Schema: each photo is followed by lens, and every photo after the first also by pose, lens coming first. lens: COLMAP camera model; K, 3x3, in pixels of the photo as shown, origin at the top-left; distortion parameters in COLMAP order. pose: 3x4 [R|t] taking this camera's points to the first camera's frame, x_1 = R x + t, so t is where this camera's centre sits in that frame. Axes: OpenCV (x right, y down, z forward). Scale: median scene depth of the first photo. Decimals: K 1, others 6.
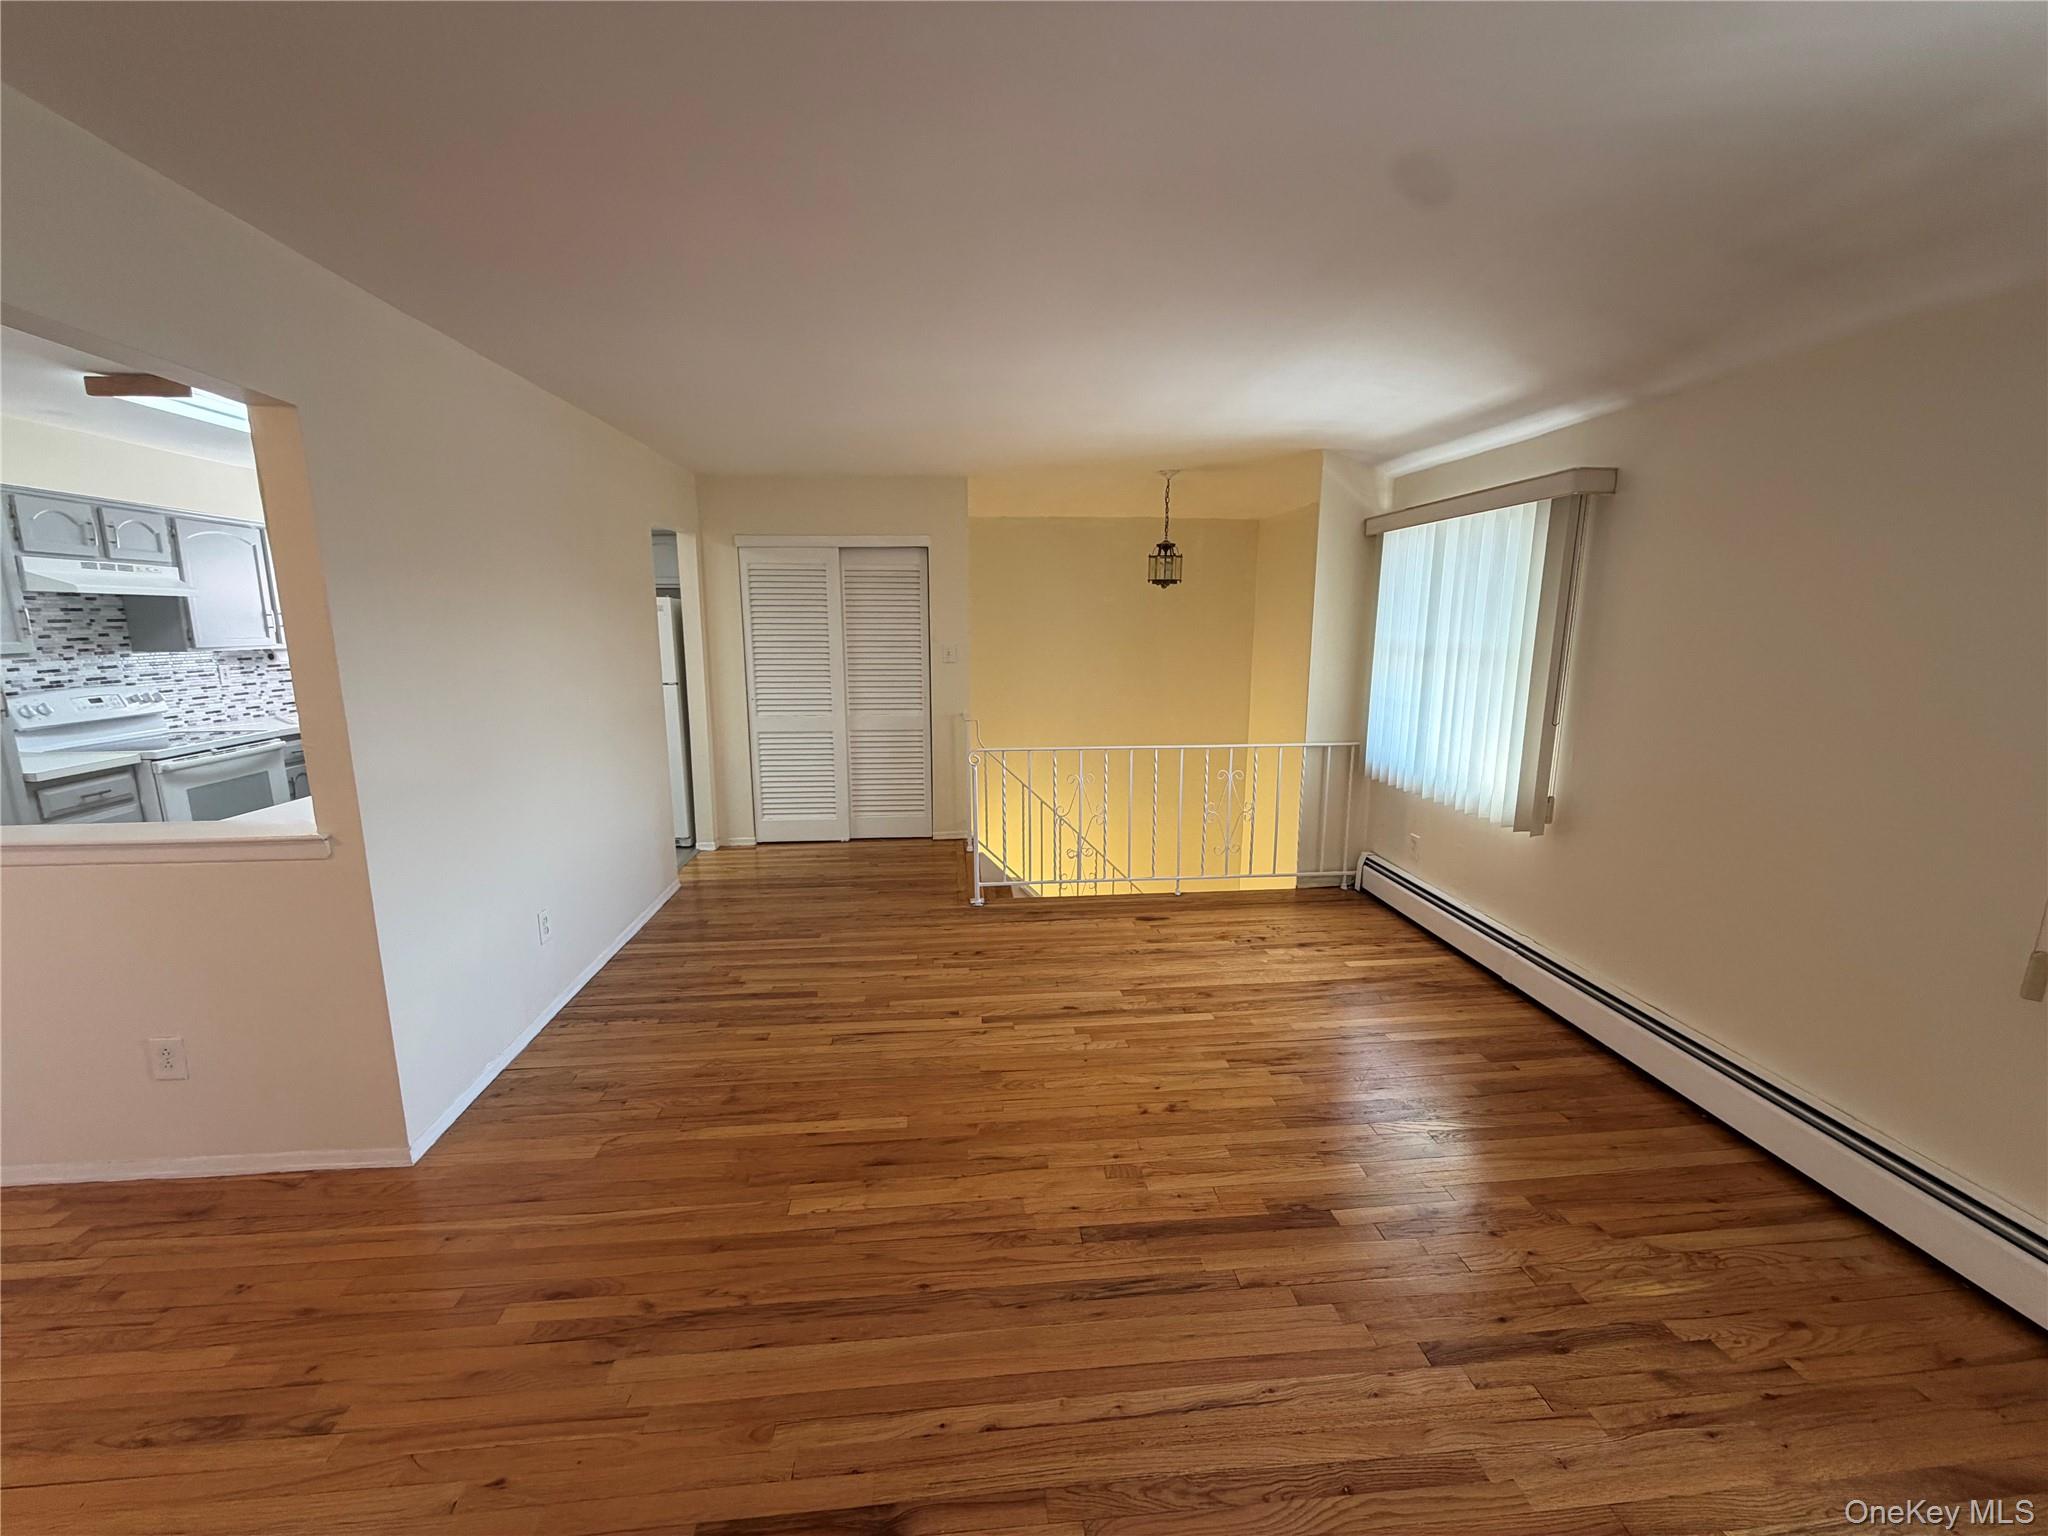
lens RADIAL K [[814.5, 0, 1019.2], [0, 814.5, 768.4], [0, 0, 1]] dist [0.000367, 0.000033]
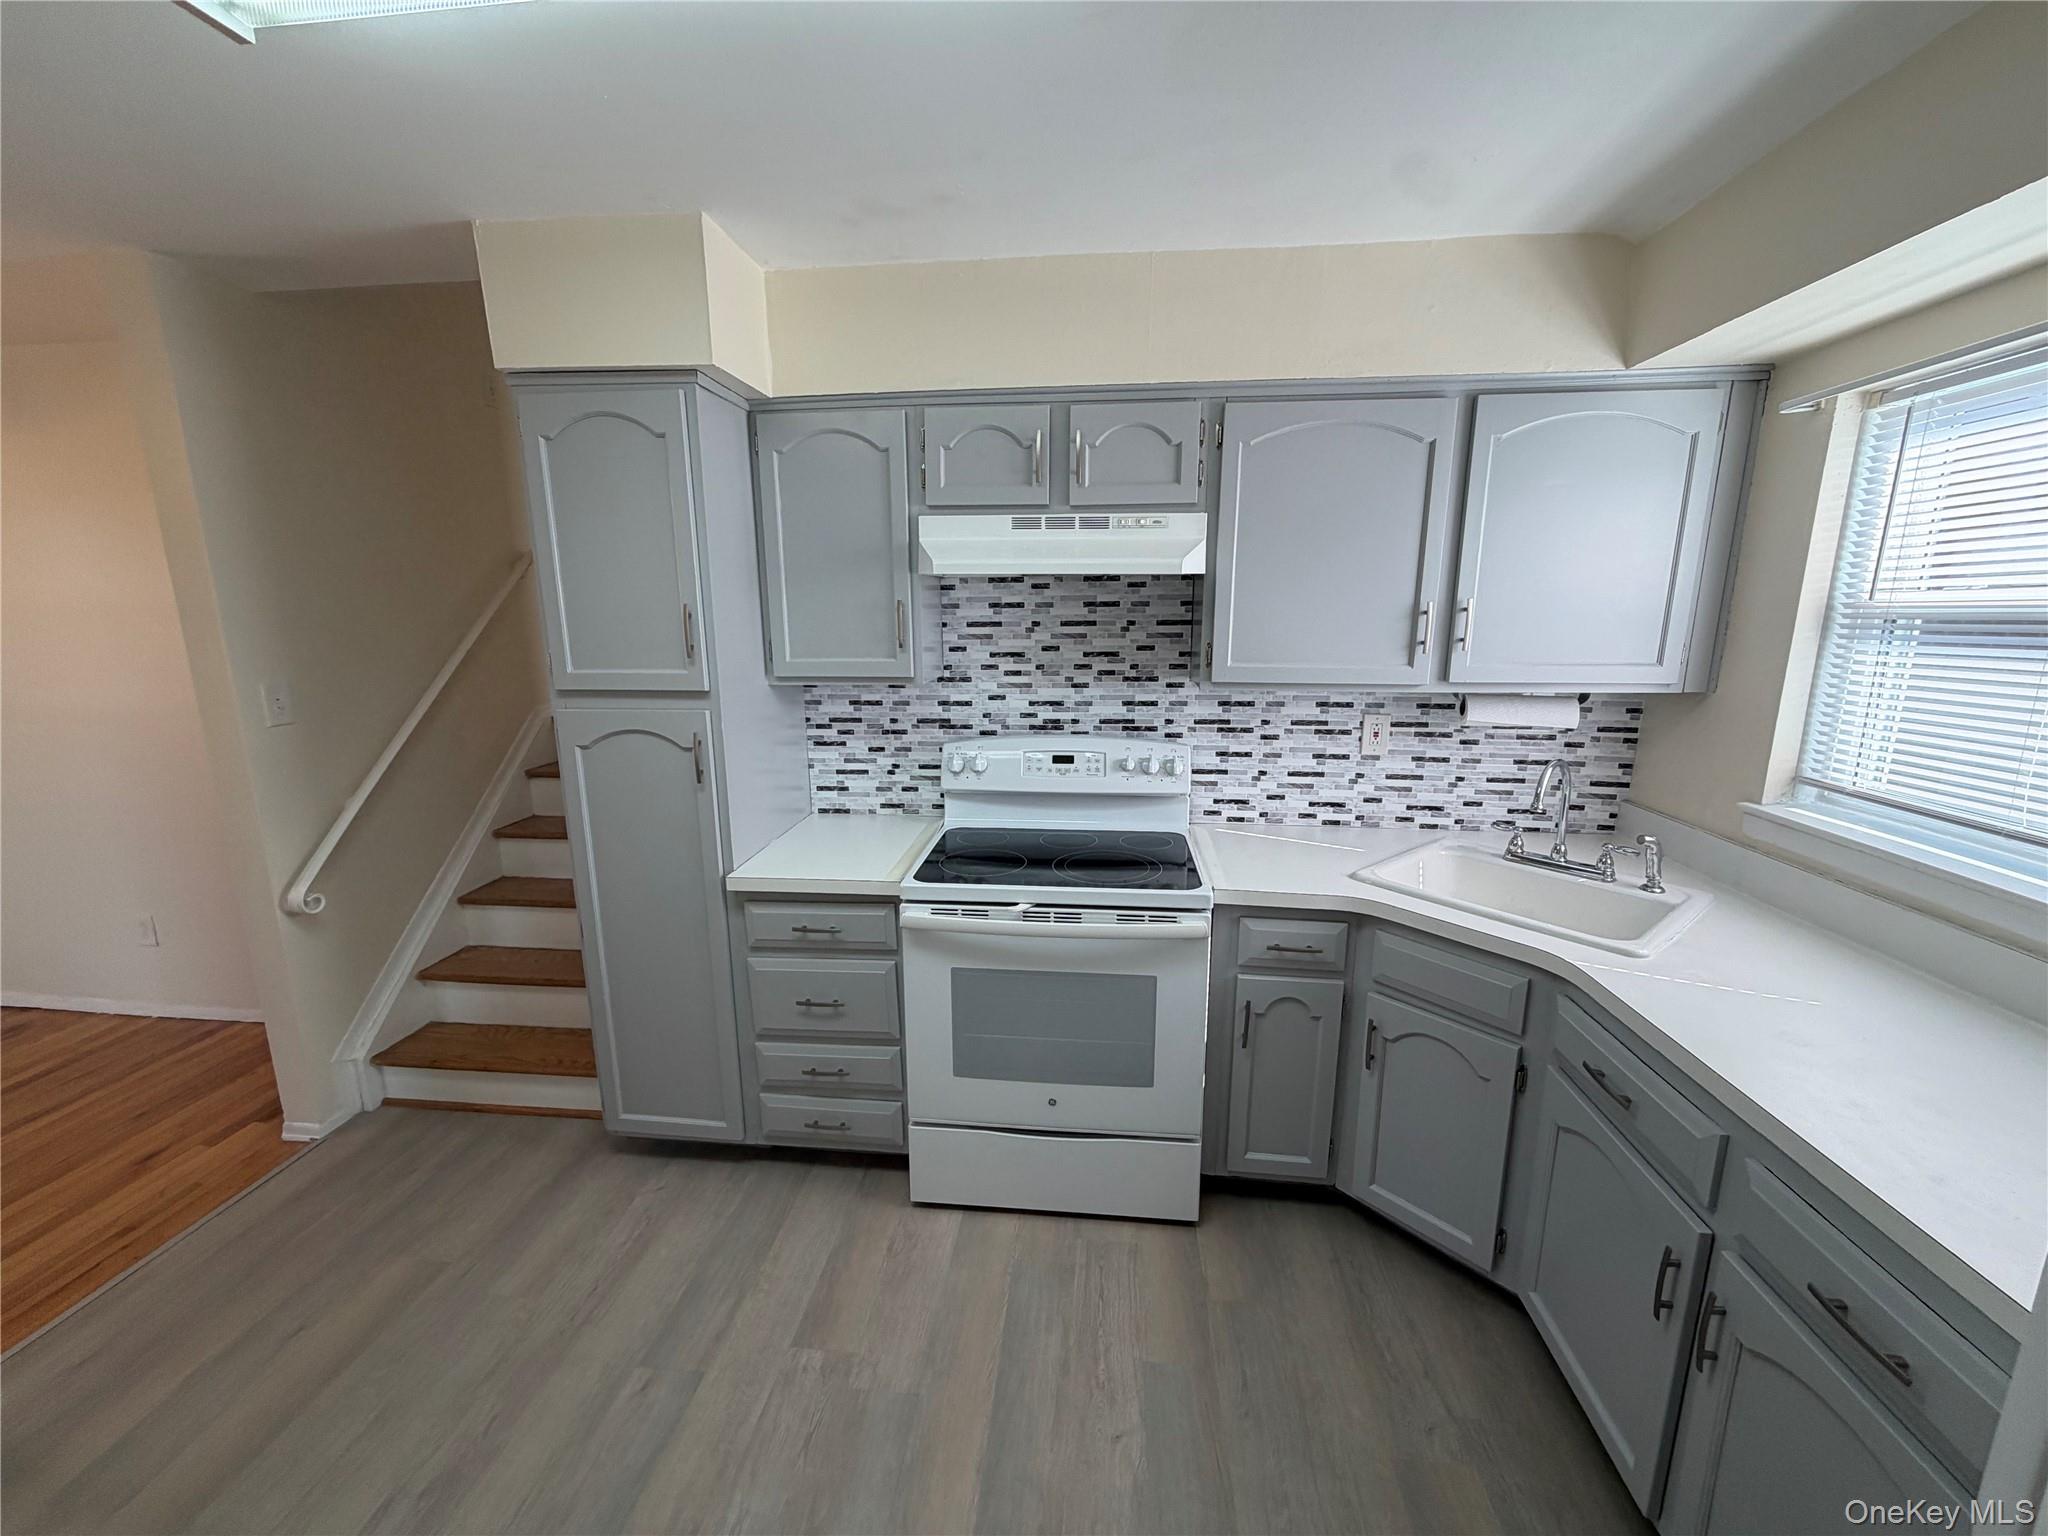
lens RADIAL K [[814.5, 0, 1019.2], [0, 814.5, 768.4], [0, 0, 1]] dist [0.000367, 0.000033]
pose [[-0.199264, 0.191831, -0.960986, -0.579056], [-0.176274, 0.957640, 0.227714, -0.211630], [0.963961, 0.214772, -0.157009, 1.096443]]
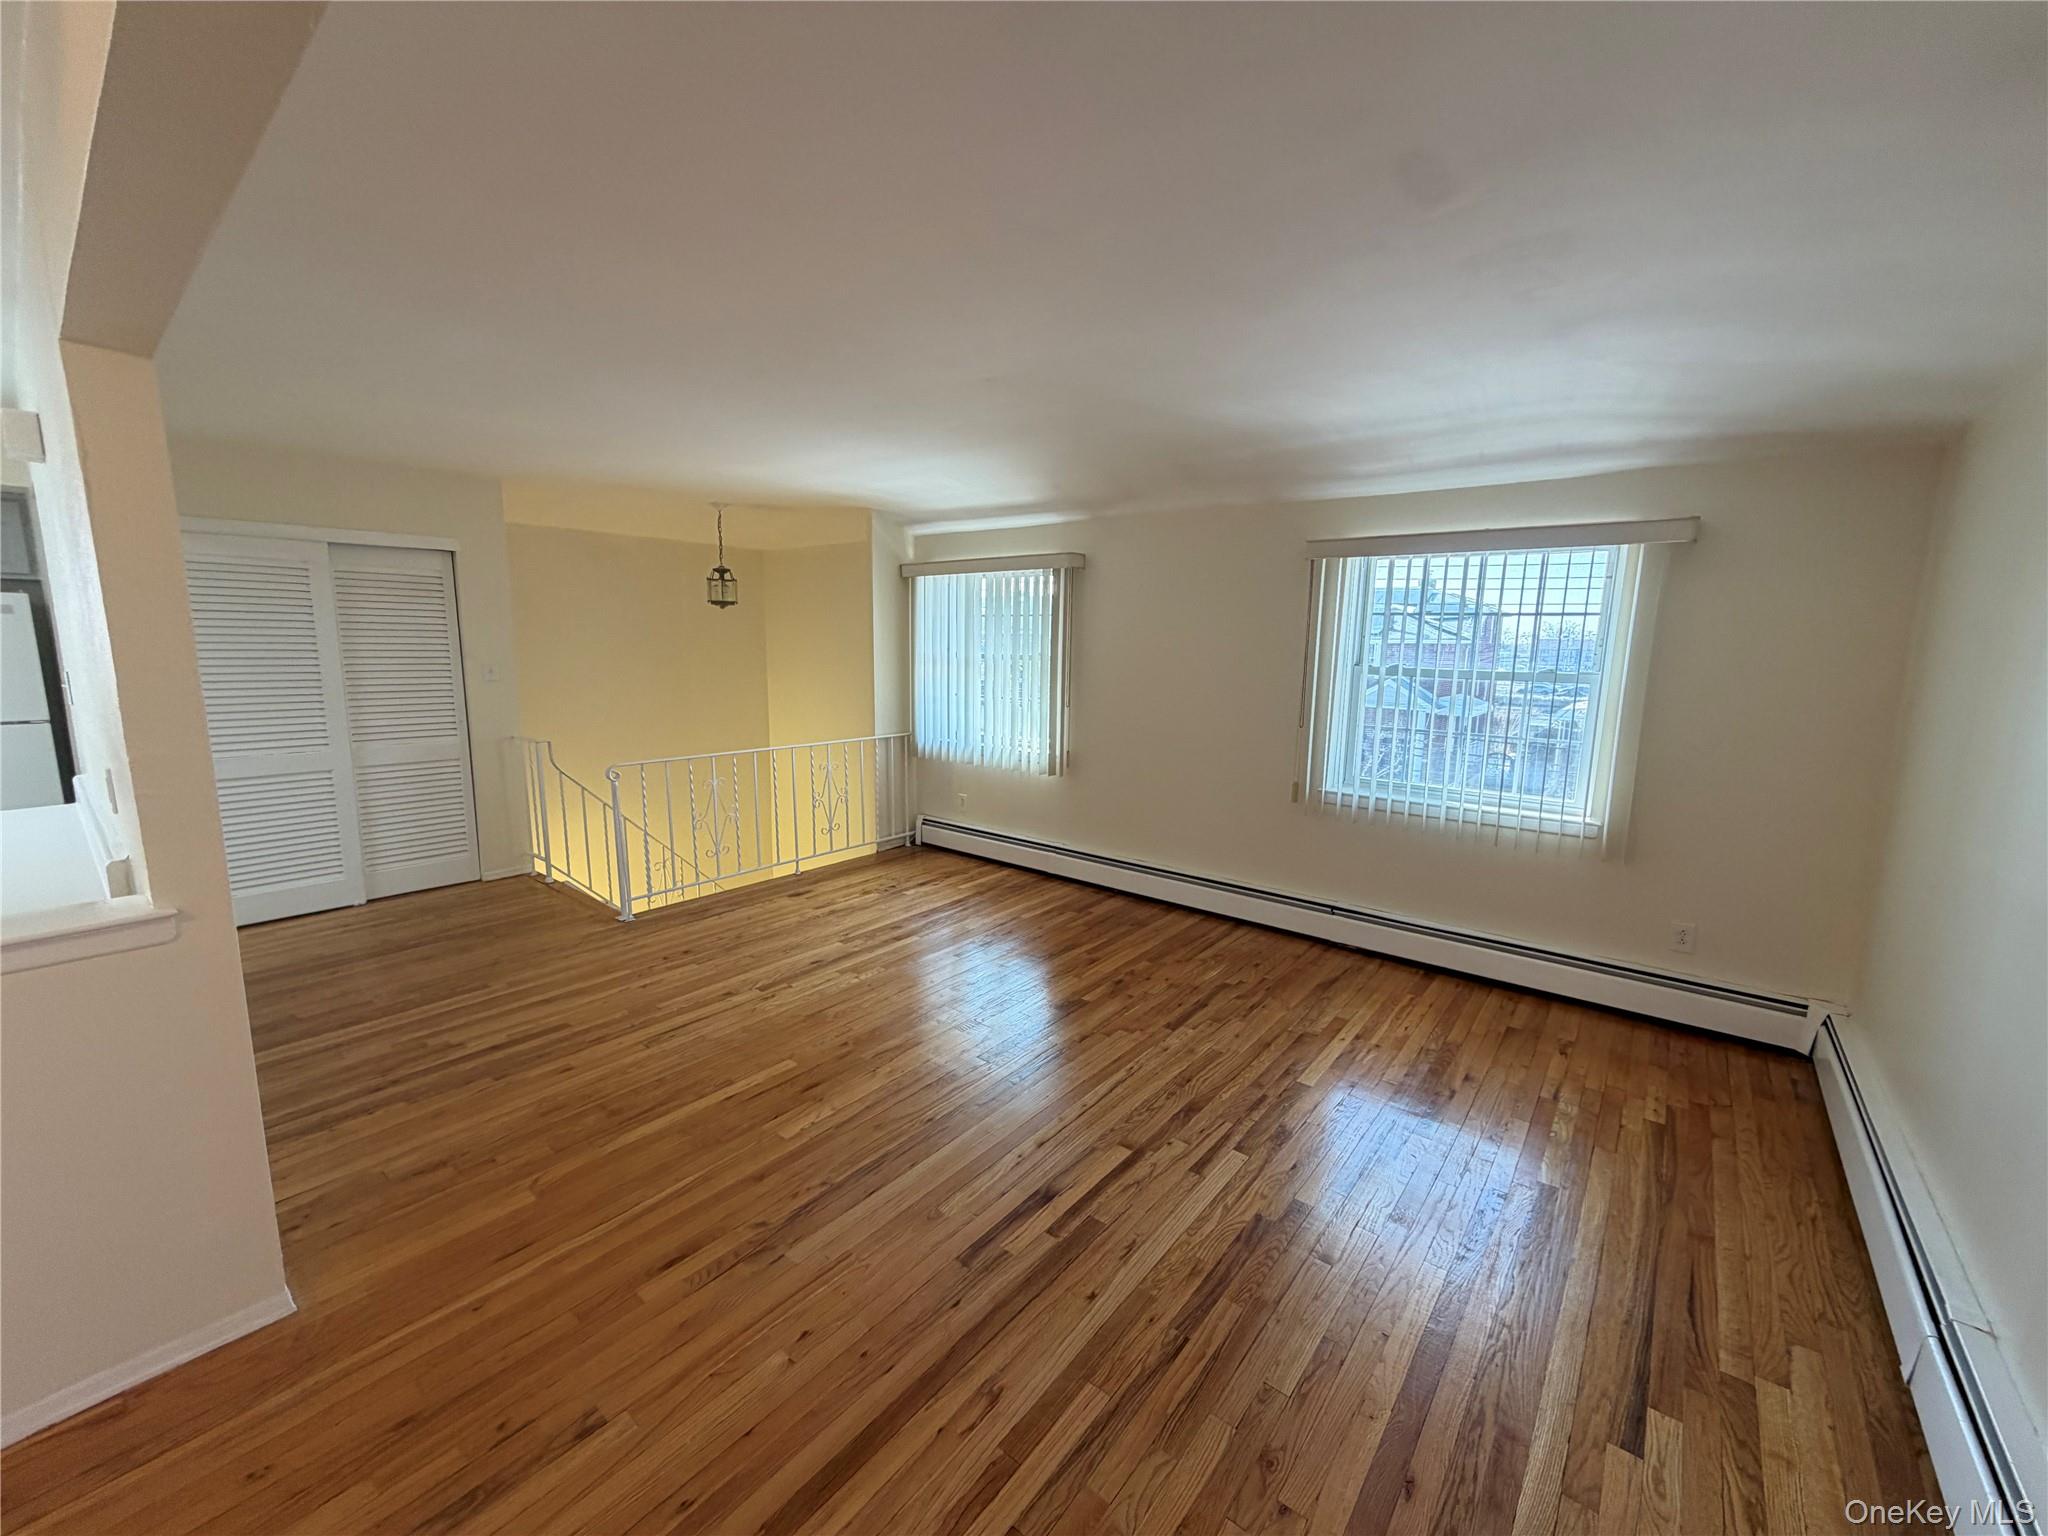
lens RADIAL K [[814.5, 0, 1019.2], [0, 814.5, 768.4], [0, 0, 1]] dist [0.000367, 0.000033]
pose [[0.699166, -0.100209, 0.707902, -0.447970], [0.113957, 0.993090, 0.028028, 0.010000], [-0.705819, 0.061074, 0.705754, -0.057915]]
